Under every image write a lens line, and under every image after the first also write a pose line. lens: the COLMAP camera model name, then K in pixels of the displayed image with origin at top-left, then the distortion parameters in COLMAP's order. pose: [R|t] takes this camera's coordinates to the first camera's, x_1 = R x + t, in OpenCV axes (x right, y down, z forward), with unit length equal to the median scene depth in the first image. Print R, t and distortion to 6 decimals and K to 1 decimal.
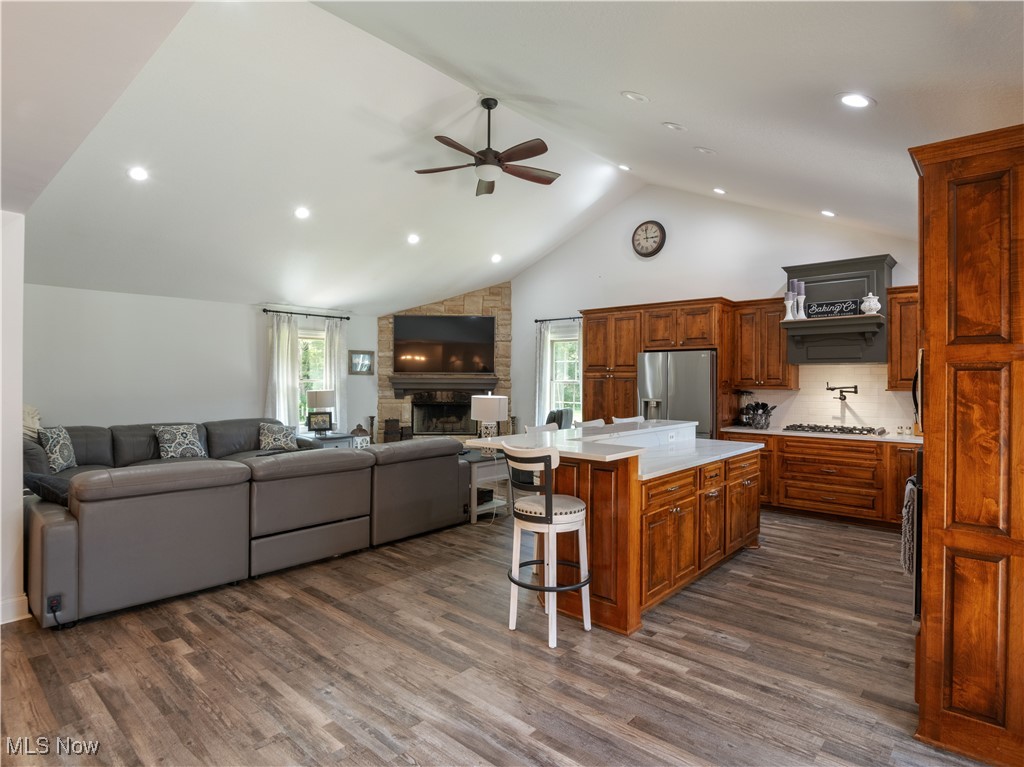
lens RADIAL K [[562.3, 0, 508.0], [0, 562.3, 378.2], [0, 0, 1]] dist [-0.016134, -0.003415]
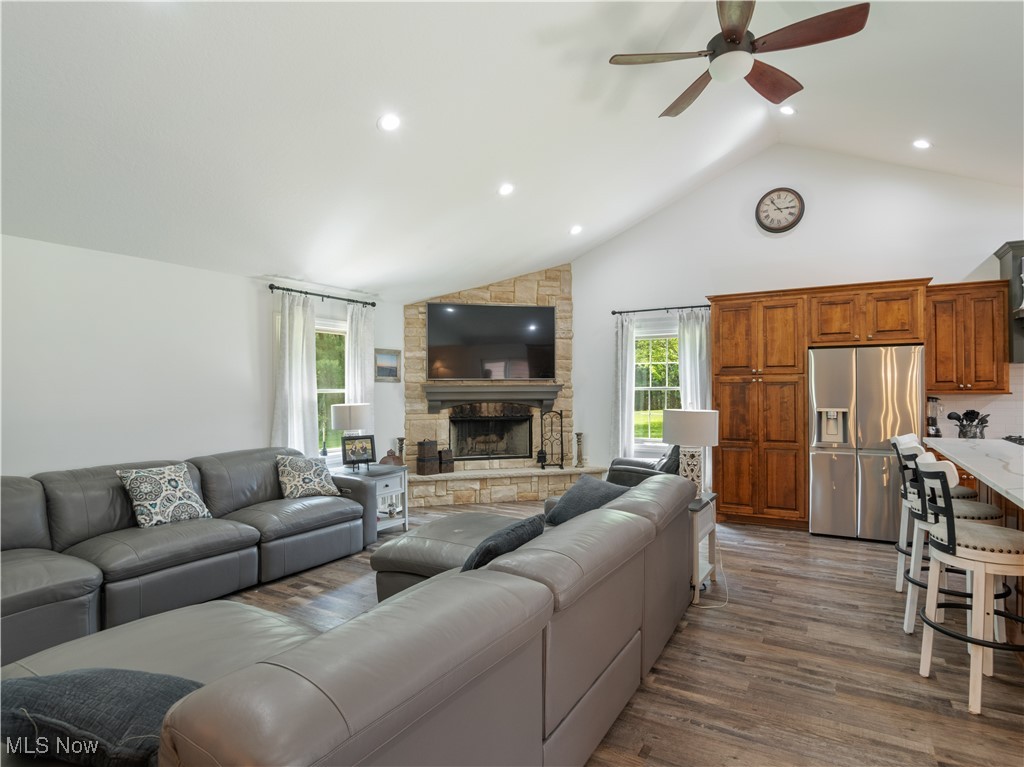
lens RADIAL K [[562.3, 0, 512.6], [0, 562.3, 384.9], [0, 0, 1]] dist [-0.016134, -0.003415]
pose [[0.979808, -0.009661, 0.199706, -0.337160], [0.010309, 0.999944, -0.002207, 0.001387], [-0.199674, 0.004221, 0.979853, 0.335843]]
